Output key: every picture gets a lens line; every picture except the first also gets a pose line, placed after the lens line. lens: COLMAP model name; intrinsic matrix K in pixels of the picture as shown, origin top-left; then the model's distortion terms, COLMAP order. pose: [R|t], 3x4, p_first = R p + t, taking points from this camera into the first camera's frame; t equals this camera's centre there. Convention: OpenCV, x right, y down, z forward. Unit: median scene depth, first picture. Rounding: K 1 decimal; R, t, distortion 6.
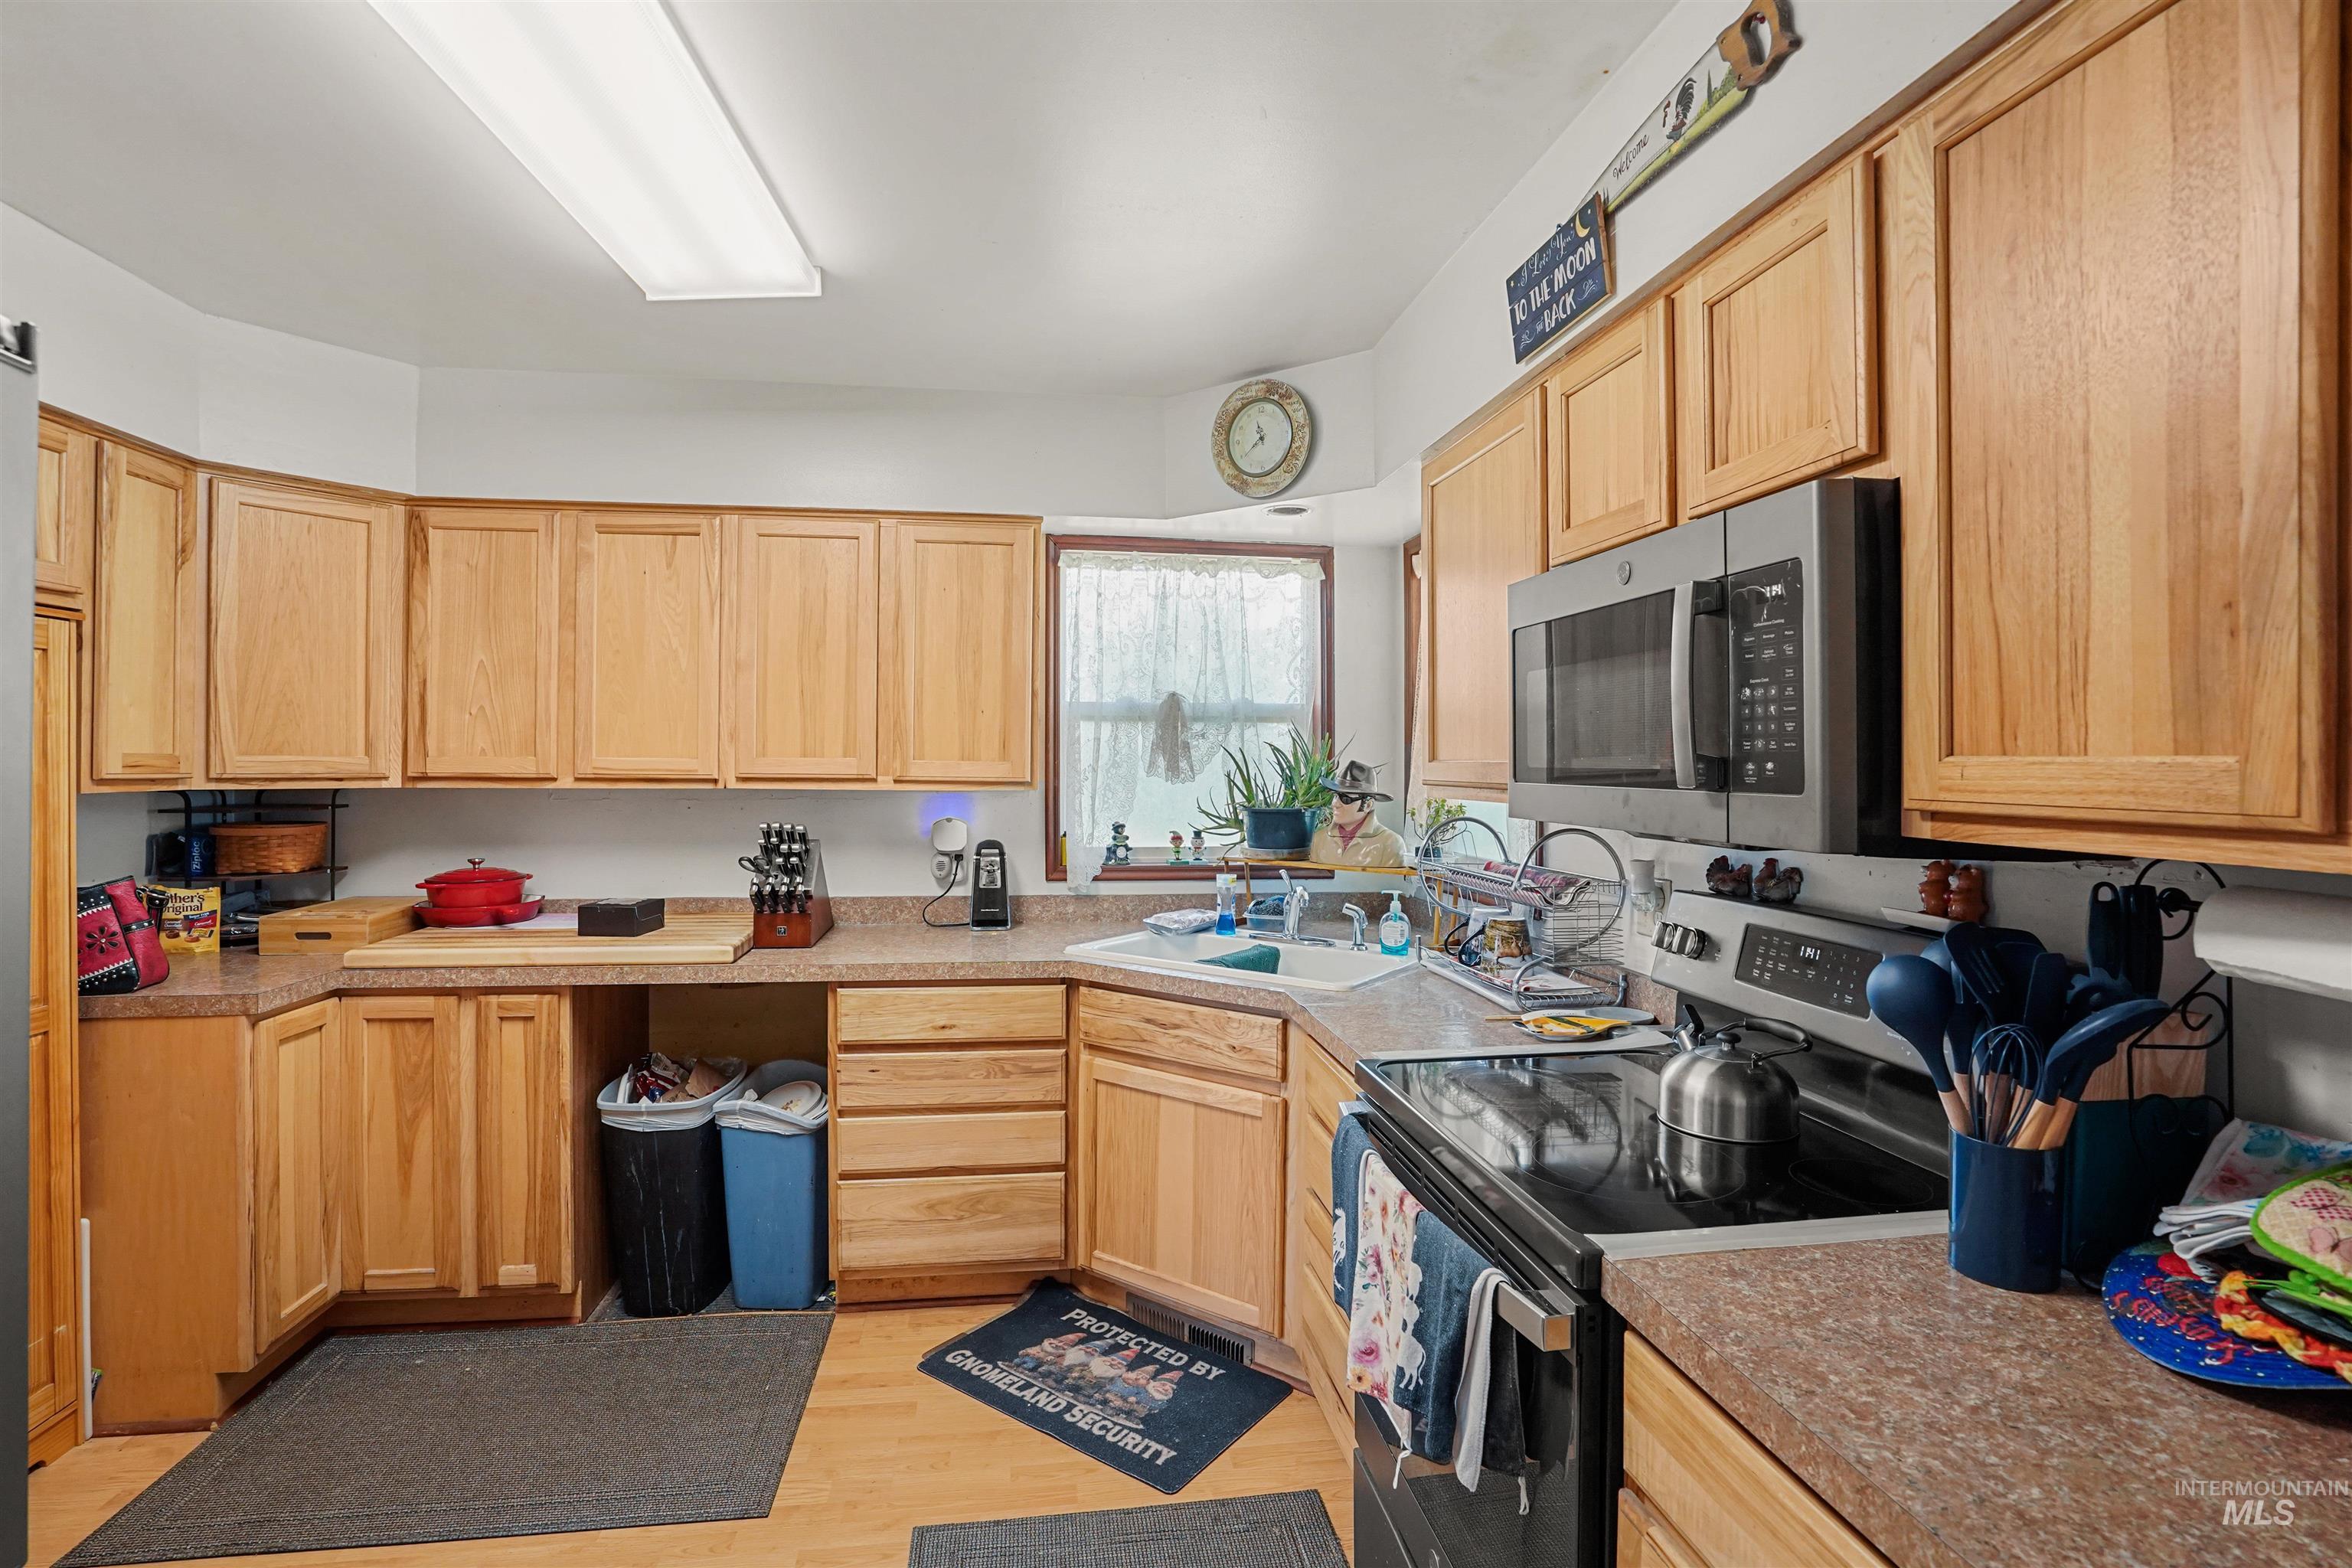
lens RADIAL K [[1096.8, 0, 1176.0], [0, 1096.8, 784.0], [0, 0, 1]] dist [-0.041150, 0.000552]
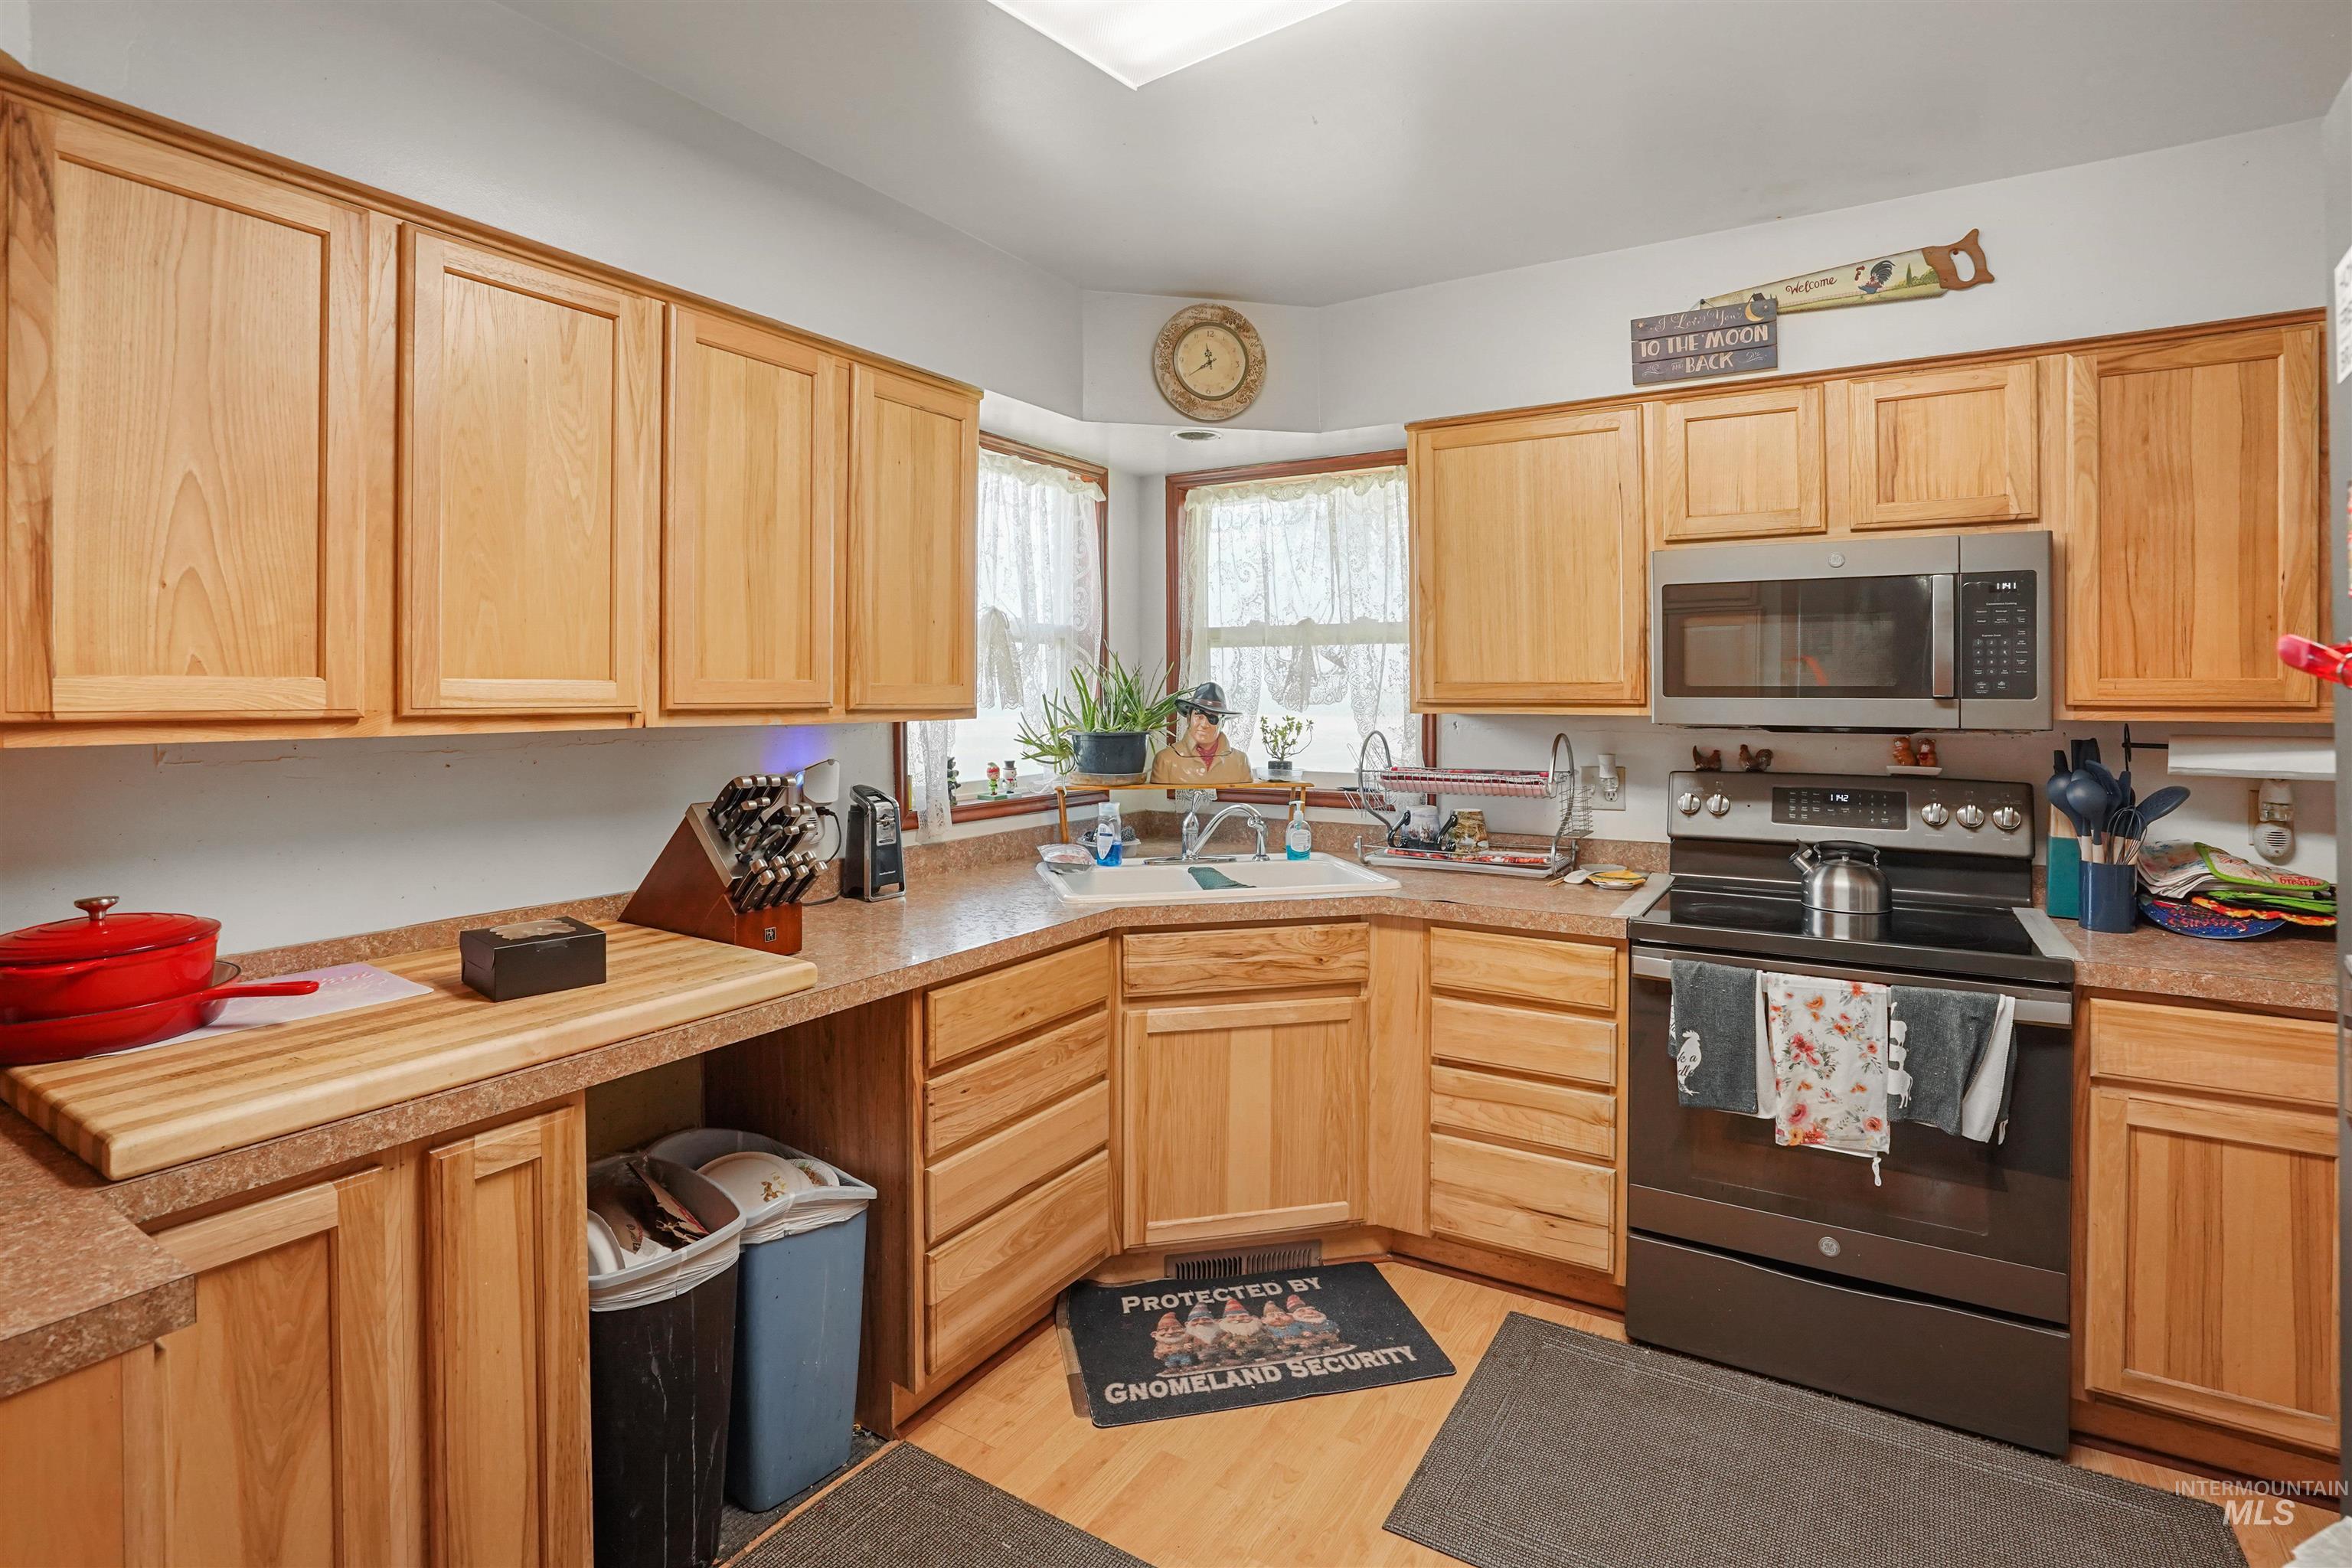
lens RADIAL K [[1121.3, 0, 1176.8], [0, 1121.3, 702.4], [0, 0, 1]] dist [-0.038353, 0.010995]
pose [[0.651804, -0.014773, 0.758244, -0.782786], [0.018969, 0.999815, 0.003174, -0.007972], [-0.758150, 0.012314, 0.651963, 0.384514]]
